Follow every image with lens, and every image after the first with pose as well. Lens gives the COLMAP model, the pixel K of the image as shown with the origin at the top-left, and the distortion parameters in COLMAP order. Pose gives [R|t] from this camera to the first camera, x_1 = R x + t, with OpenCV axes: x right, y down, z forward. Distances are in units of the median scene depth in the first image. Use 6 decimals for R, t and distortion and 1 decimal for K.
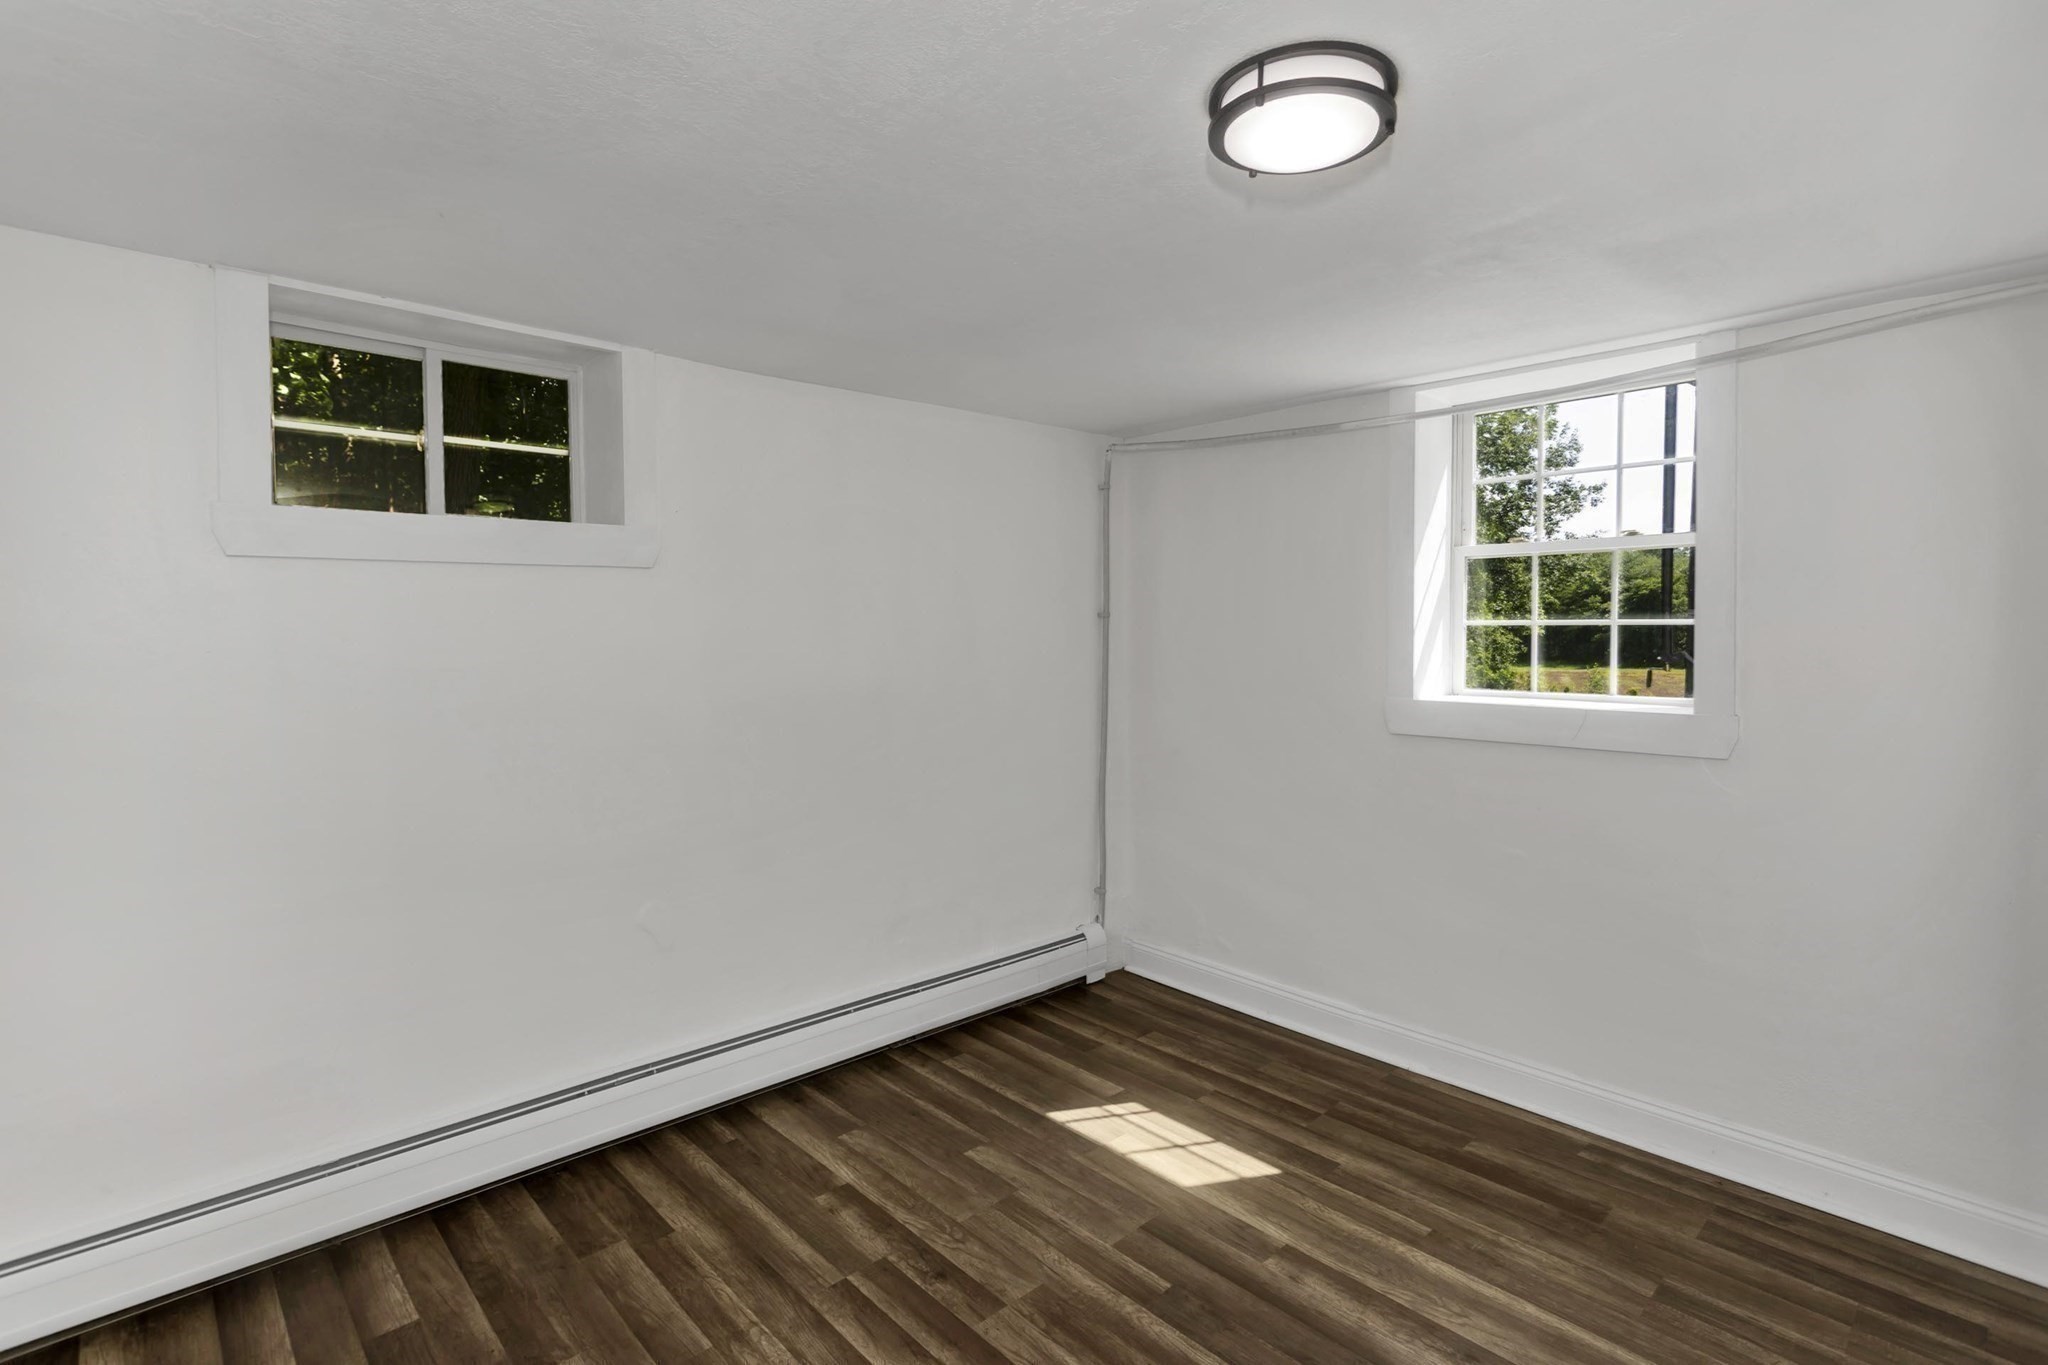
lens RADIAL K [[987.4, 0, 1024.5], [0, 987.4, 653.4], [0, 0, 1]] dist [0.001174, 0.000450]
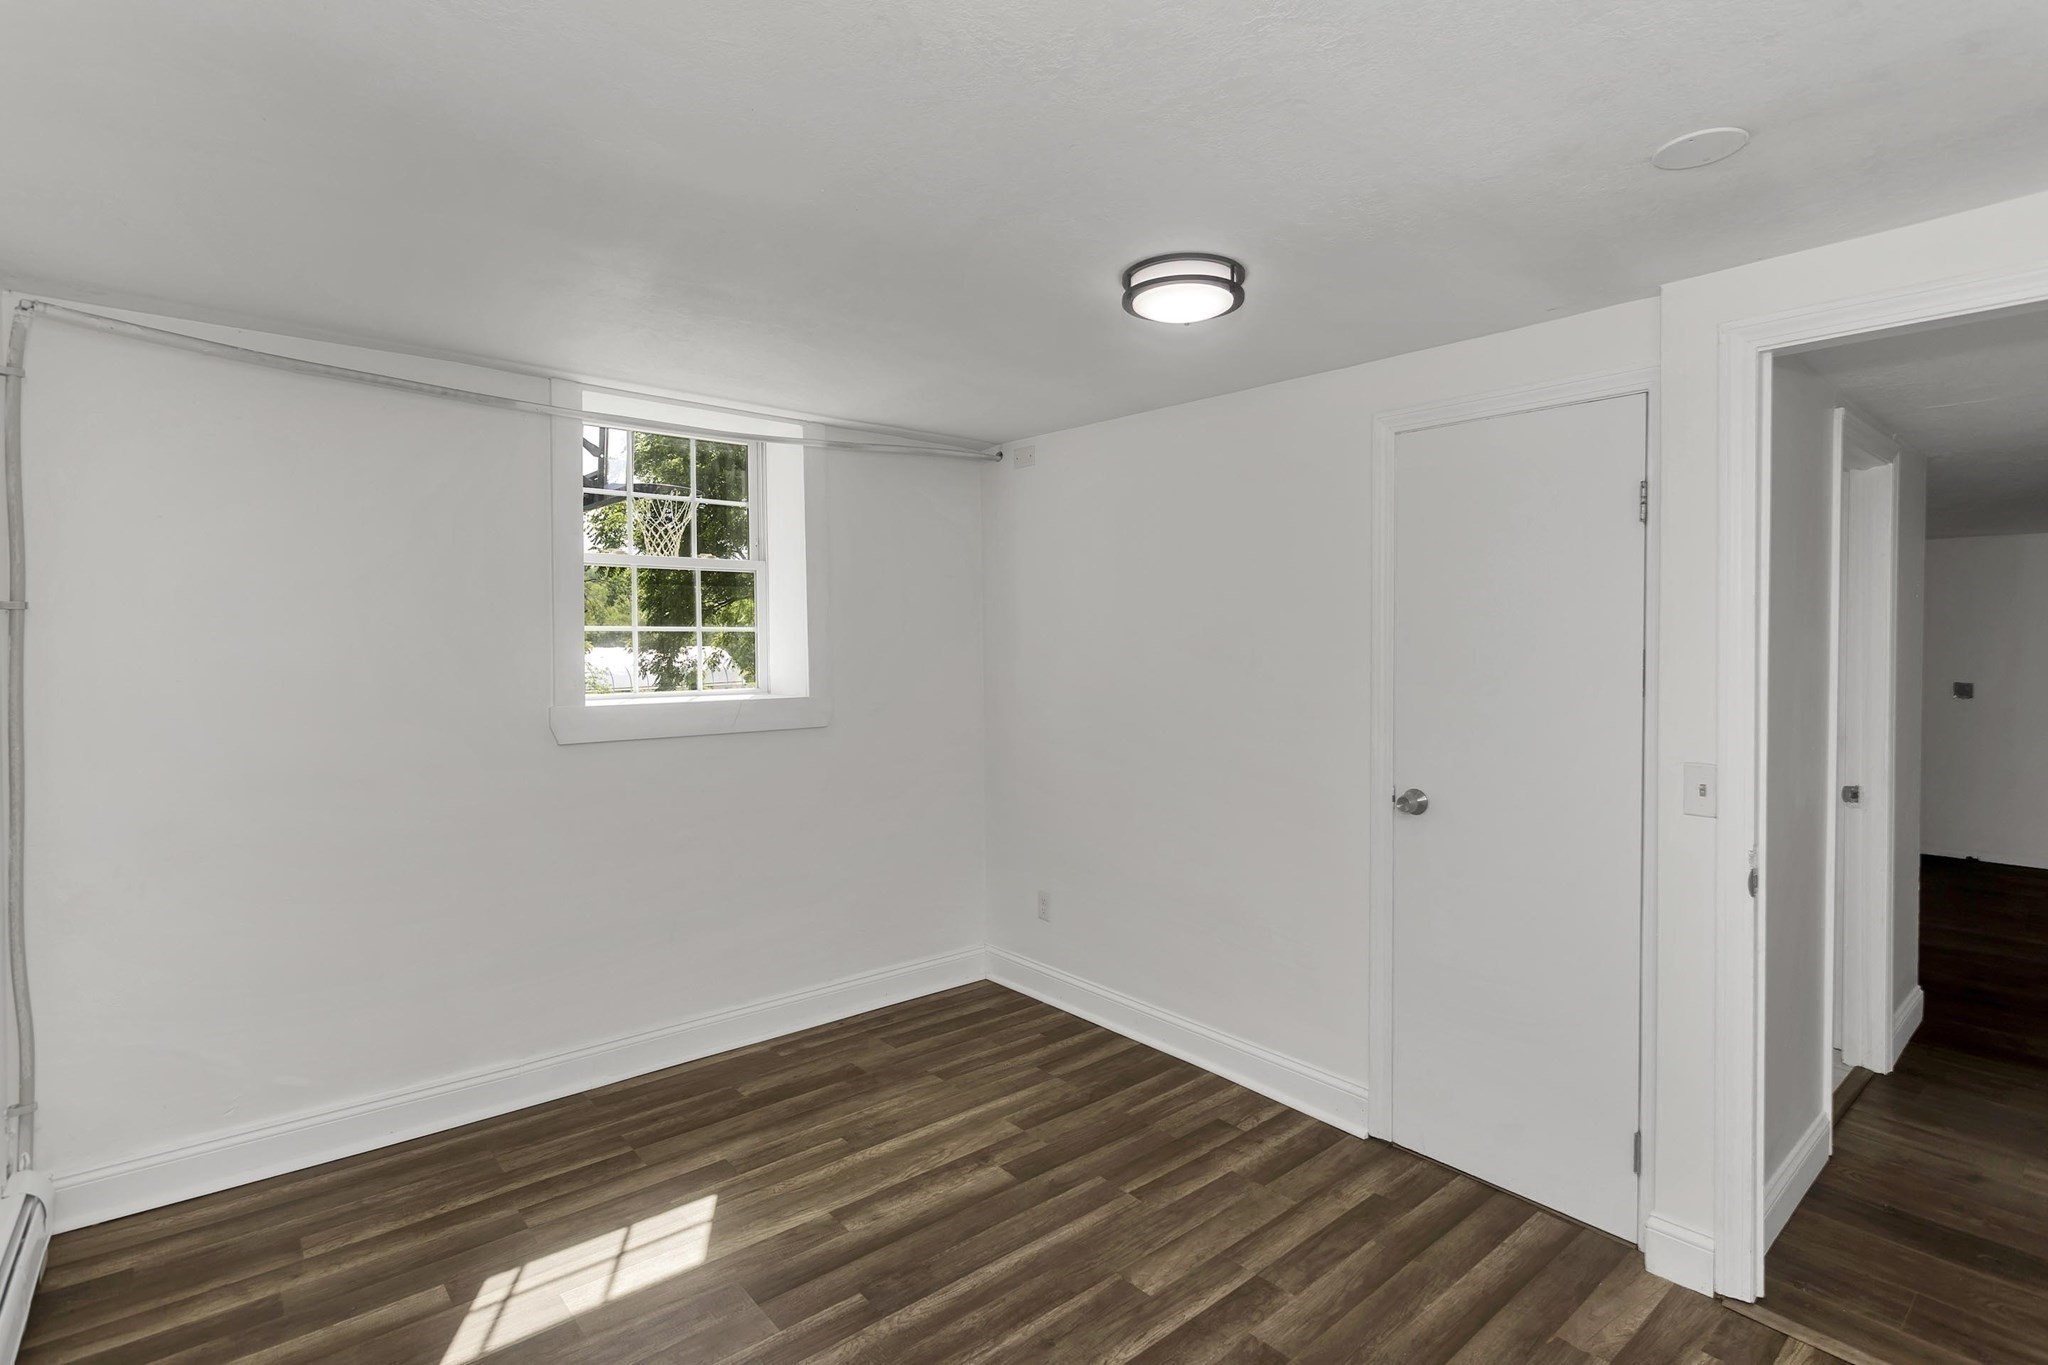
lens RADIAL K [[987.4, 0, 1024.5], [0, 987.4, 653.4], [0, 0, 1]] dist [0.001174, 0.000450]
pose [[0.045484, -0.012502, 0.998887, -0.656260], [0.026114, 0.999595, 0.011322, -0.005962], [-0.998624, 0.025570, 0.045793, 0.616828]]
